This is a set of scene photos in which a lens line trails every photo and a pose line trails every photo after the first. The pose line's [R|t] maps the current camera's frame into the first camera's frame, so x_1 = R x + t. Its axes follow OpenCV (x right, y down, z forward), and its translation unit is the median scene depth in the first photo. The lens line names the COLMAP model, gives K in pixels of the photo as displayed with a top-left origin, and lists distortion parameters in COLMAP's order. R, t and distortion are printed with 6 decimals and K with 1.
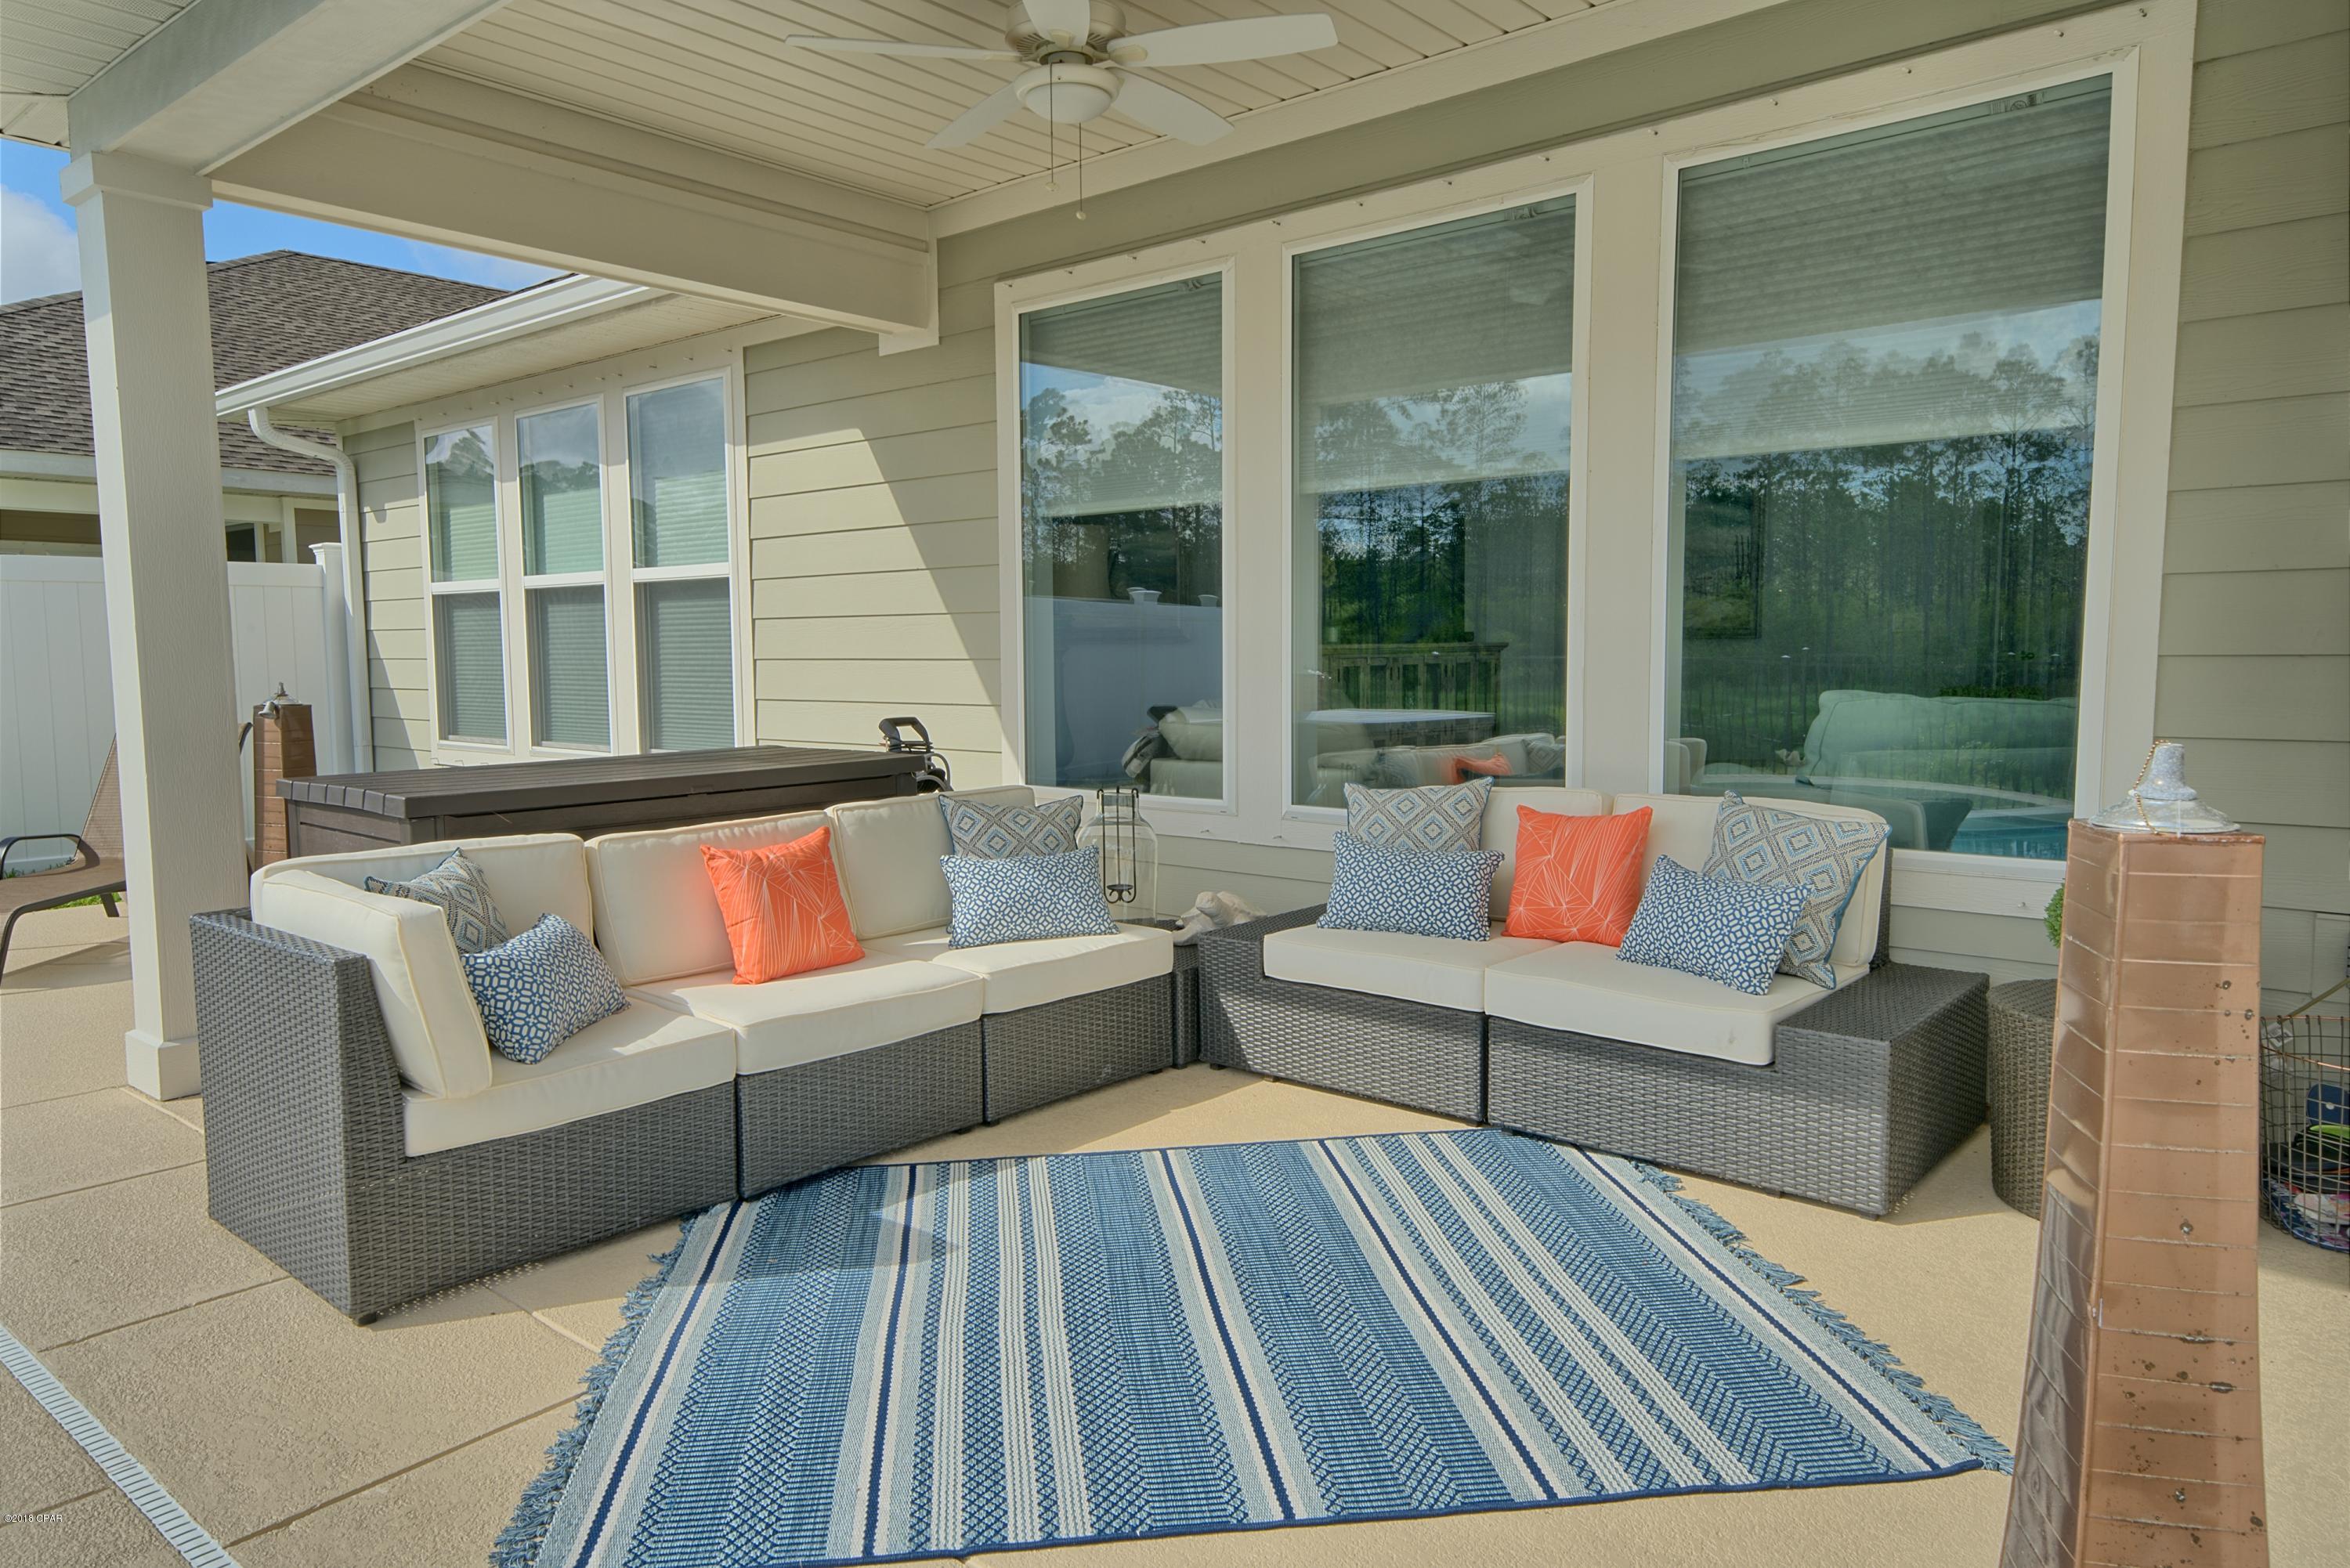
lens RADIAL K [[1520.8, 0, 1175.0], [0, 1520.8, 784.0], [0, 0, 1]] dist [0.027736, -0.000167]
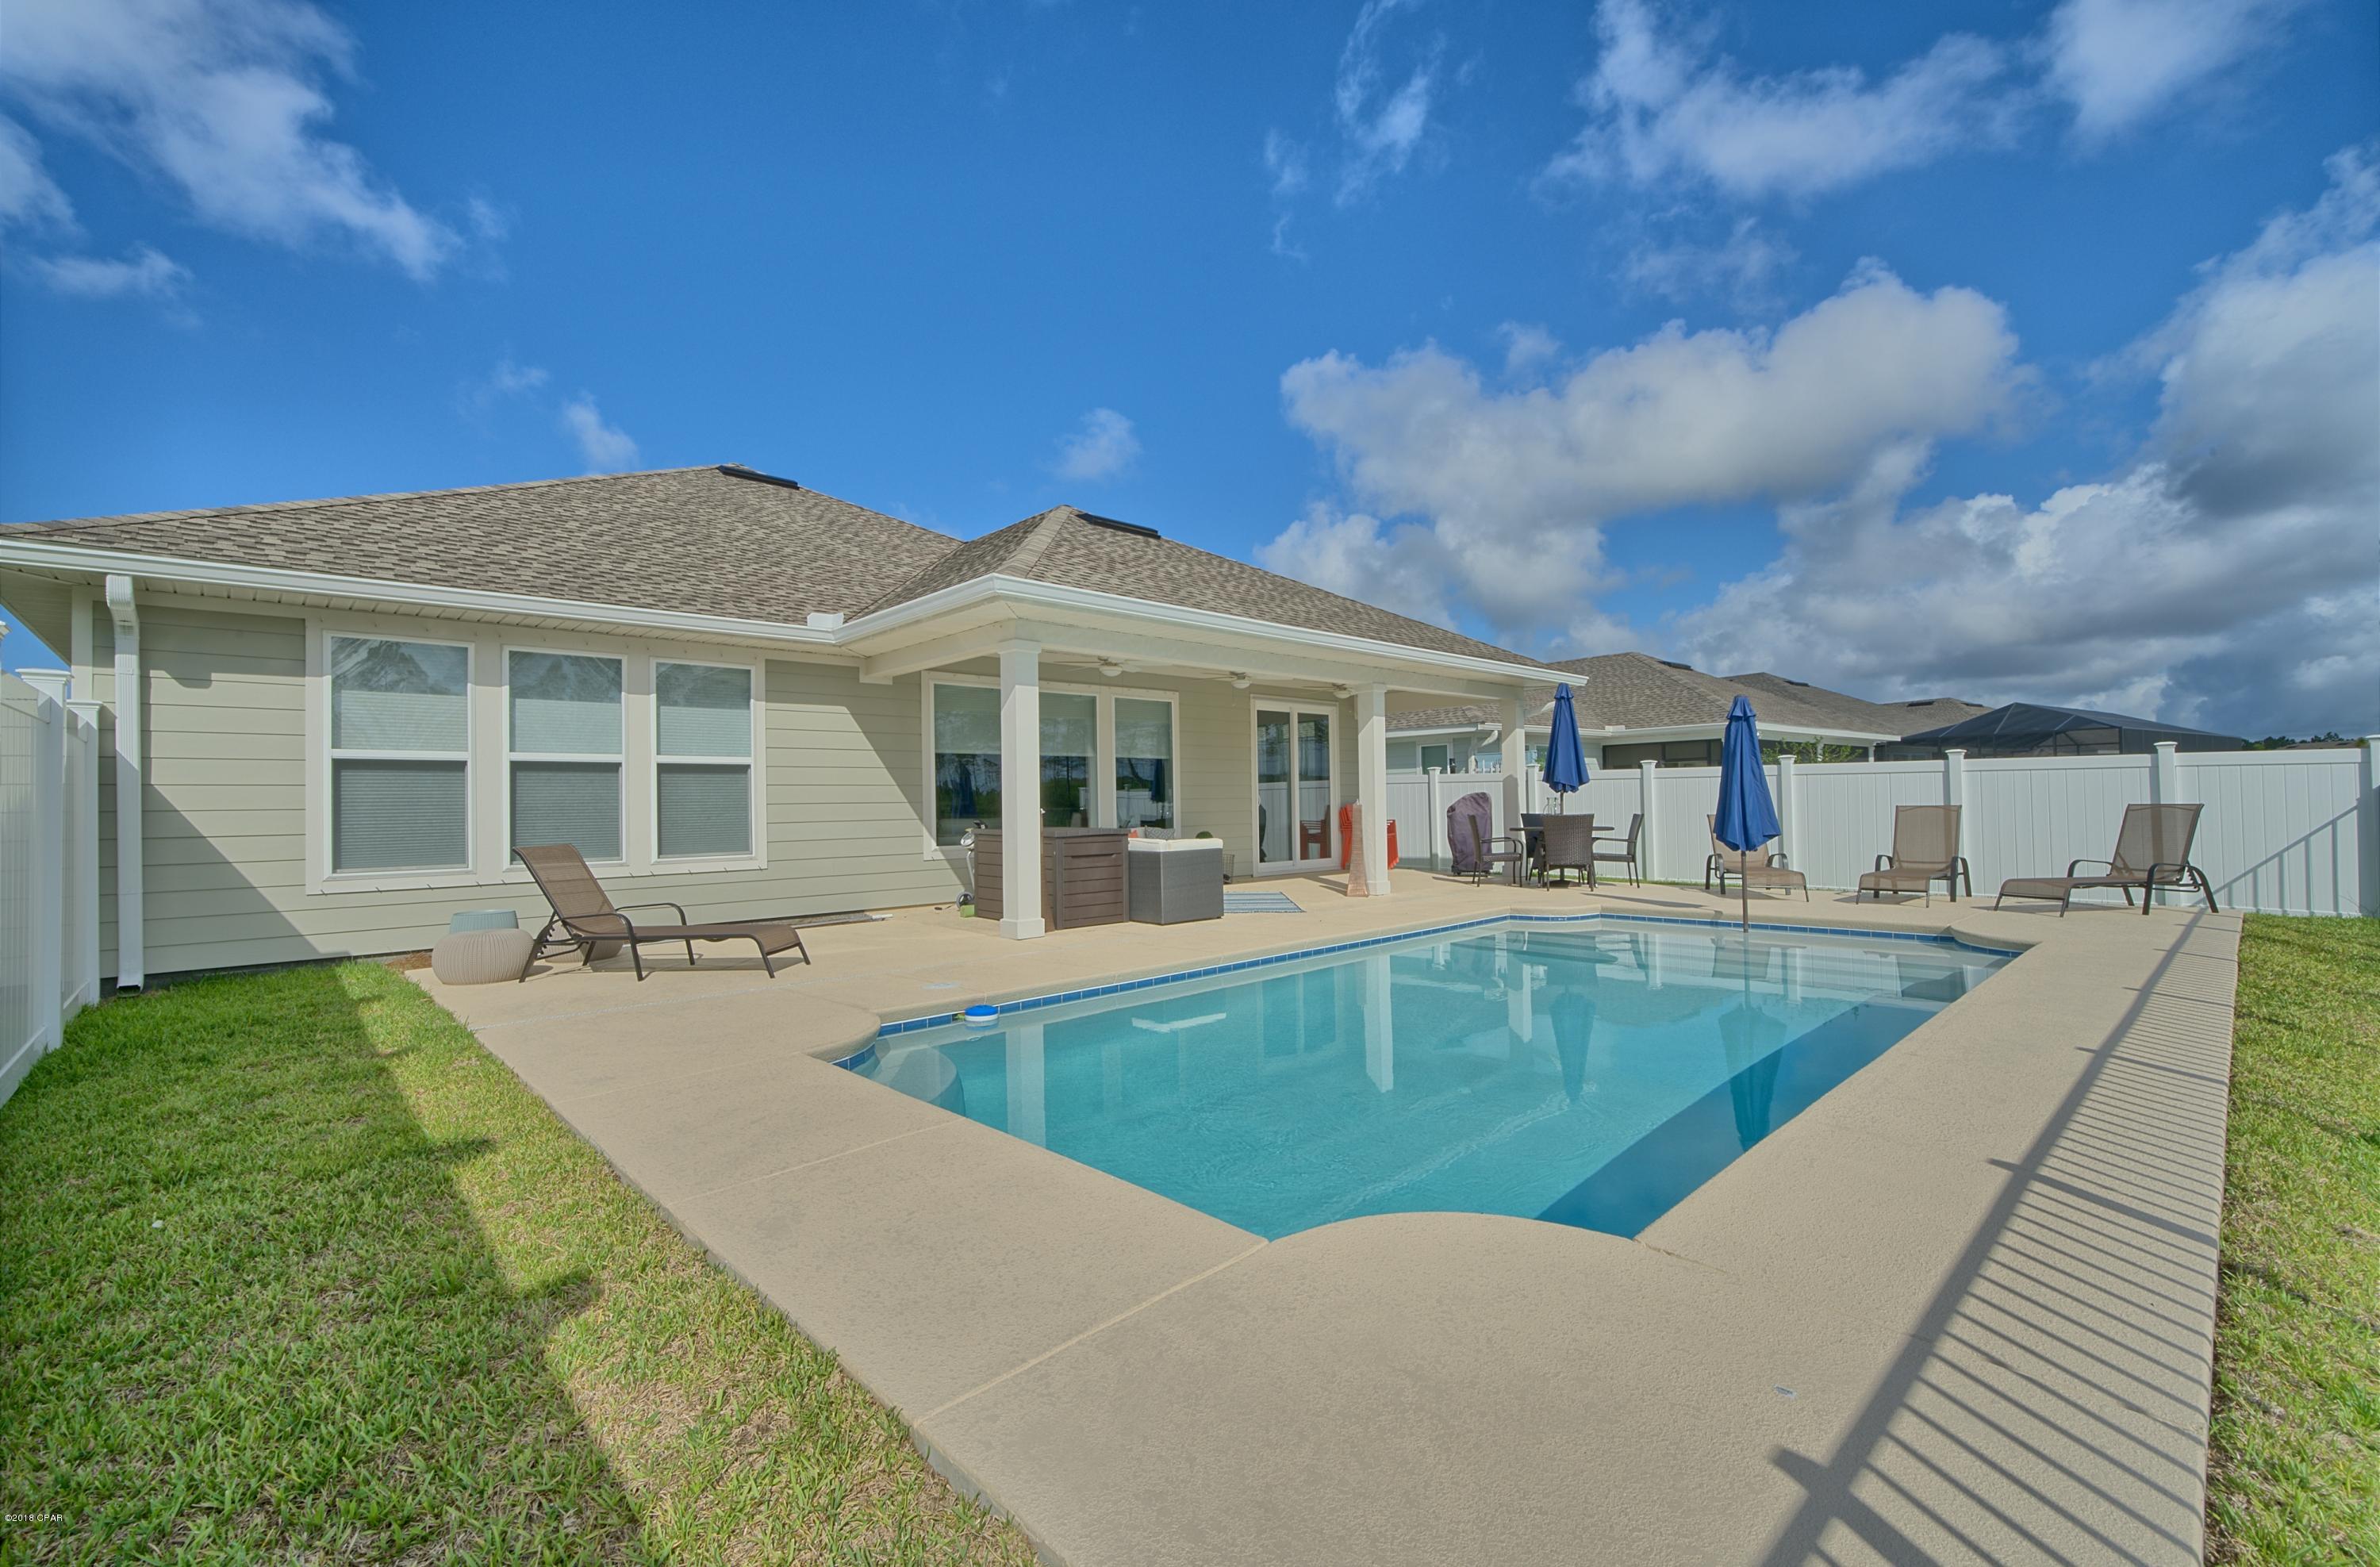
lens RADIAL K [[974.6, 0, 1190.0], [0, 974.6, 783.5], [0, 0, 1]] dist [-0.000051, -0.000021]
pose [[0.104594, 0.023364, 0.994241, -2.473027], [0.100521, 0.994356, -0.033942, -0.009470], [-0.989422, 0.103492, 0.101655, 0.453674]]
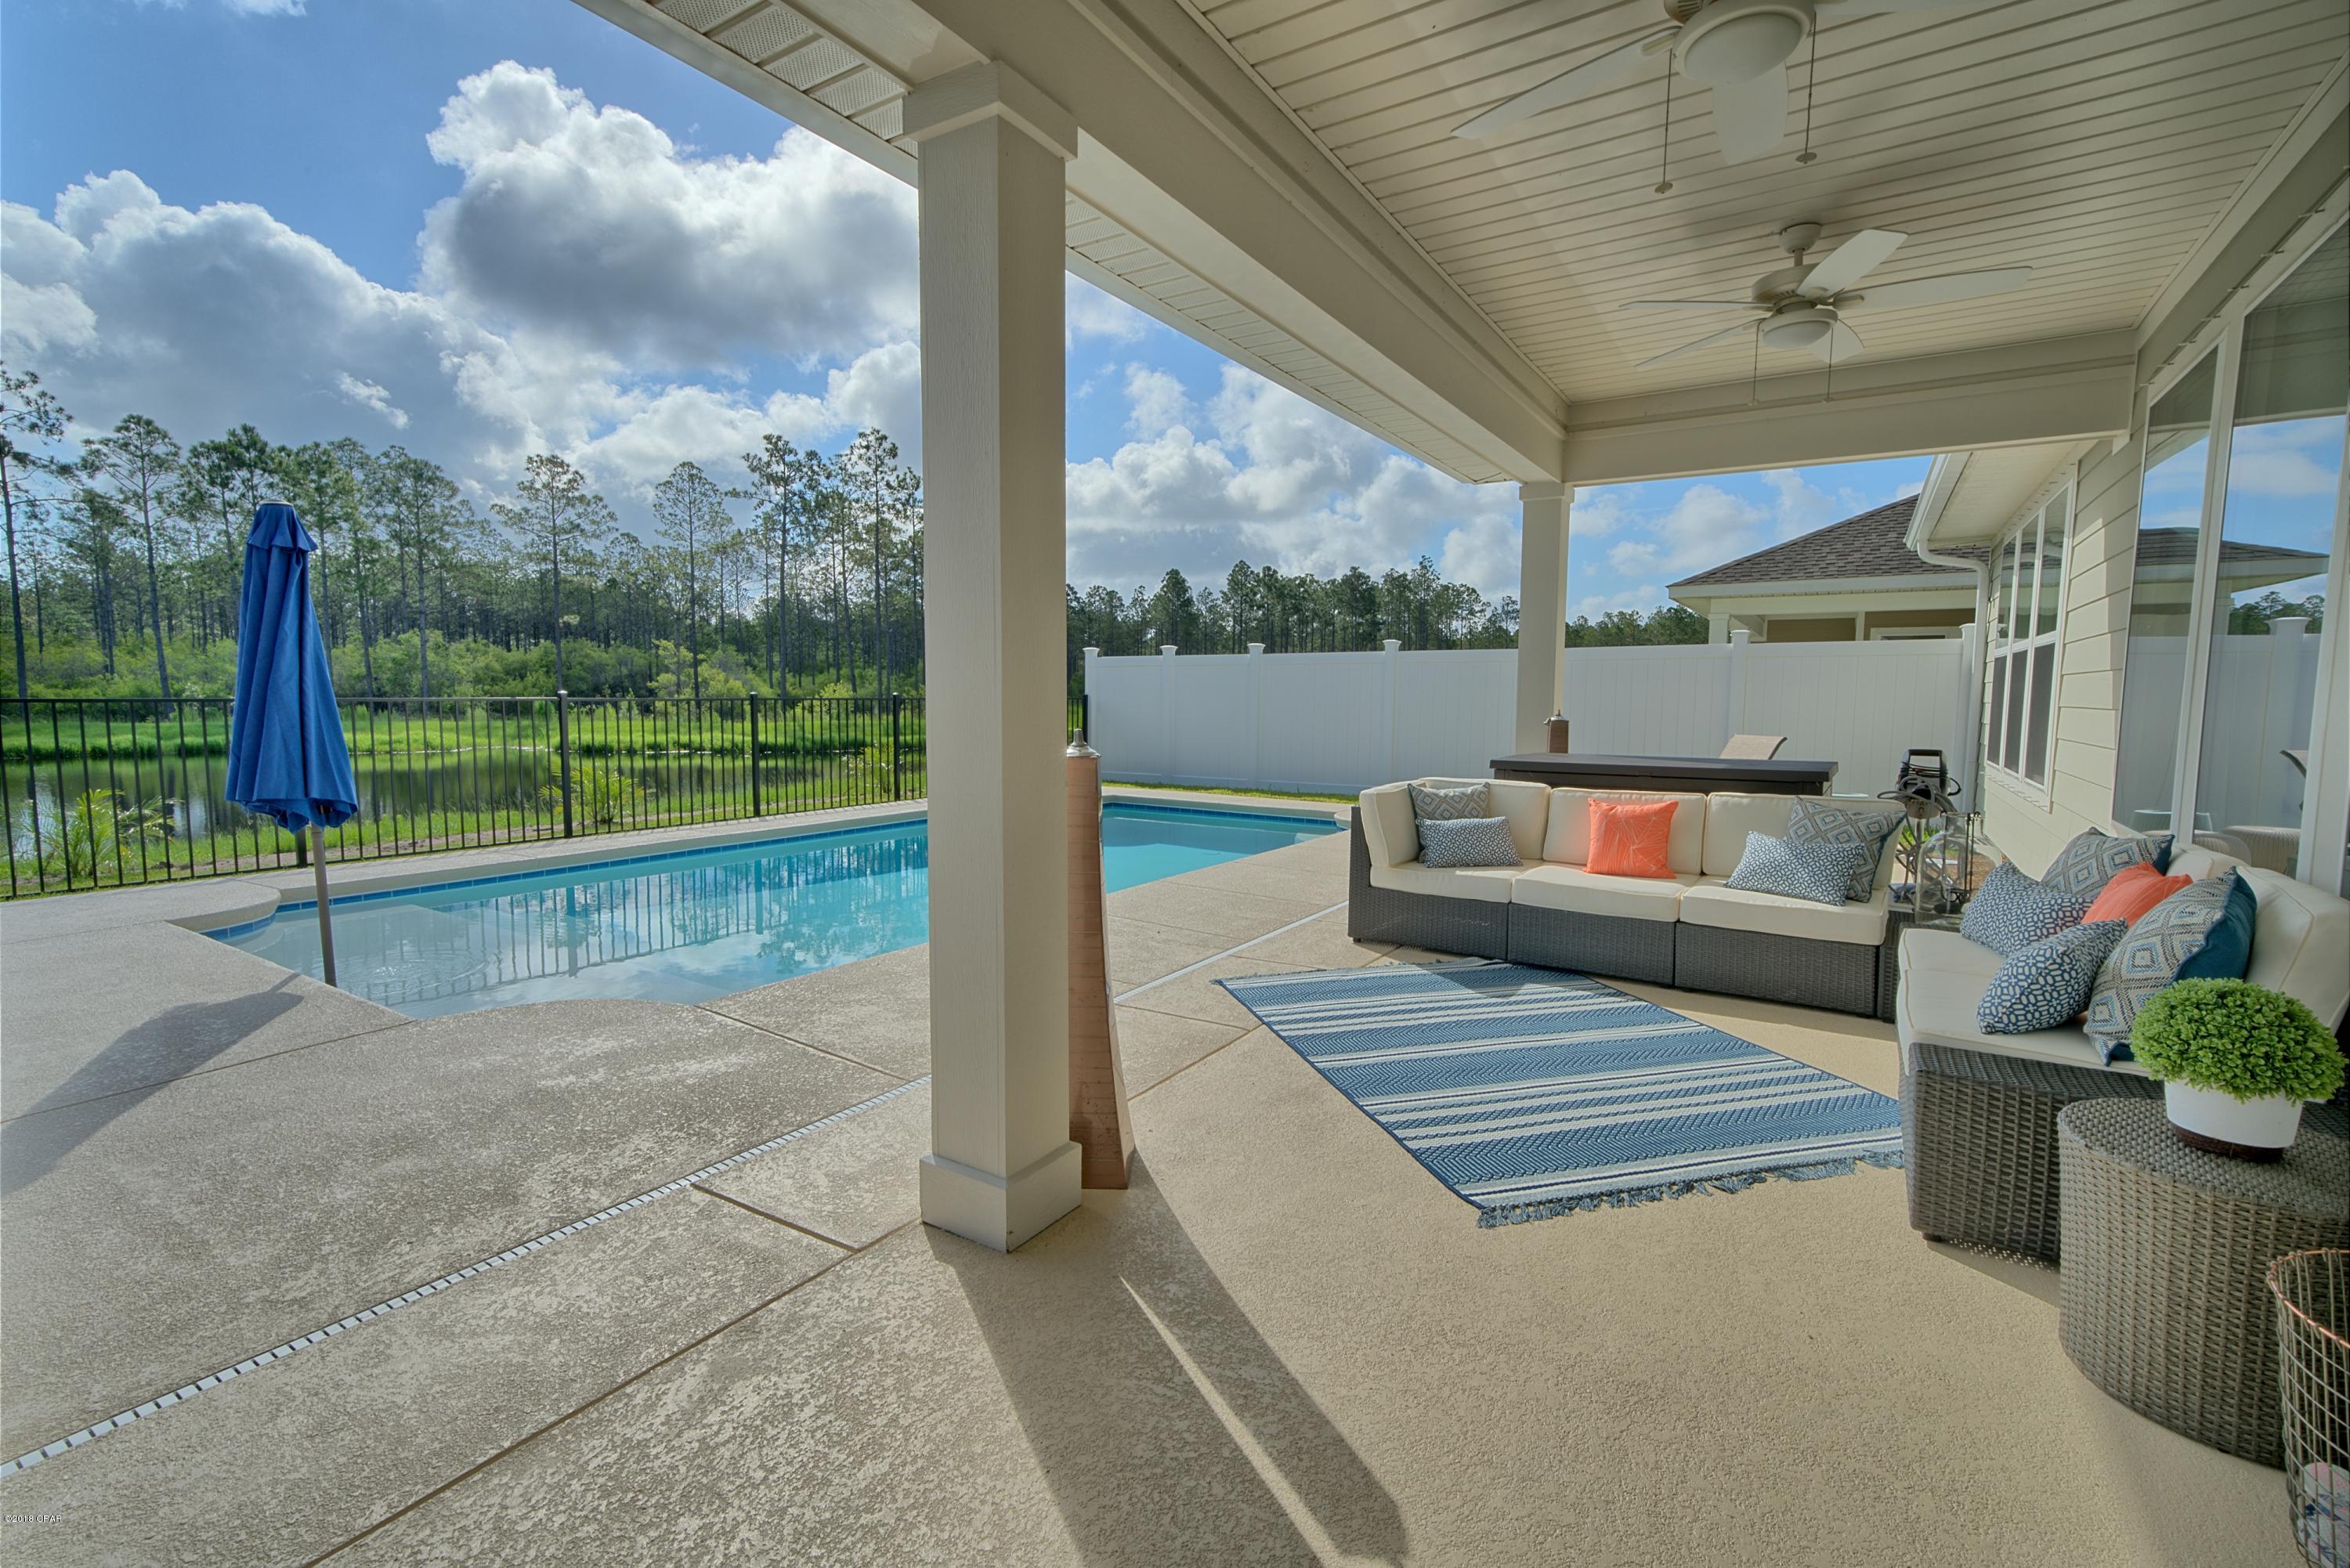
lens RADIAL K [[1035.6, 0, 1175.0], [0, 1035.6, 784.0], [0, 0, 1]] dist [0.003927, 0.001175]
pose [[0.133482, 0.094400, -0.986545, 0.823792], [-0.093352, 0.992225, 0.082313, -0.033768], [0.986645, 0.081108, 0.141256, 0.268073]]
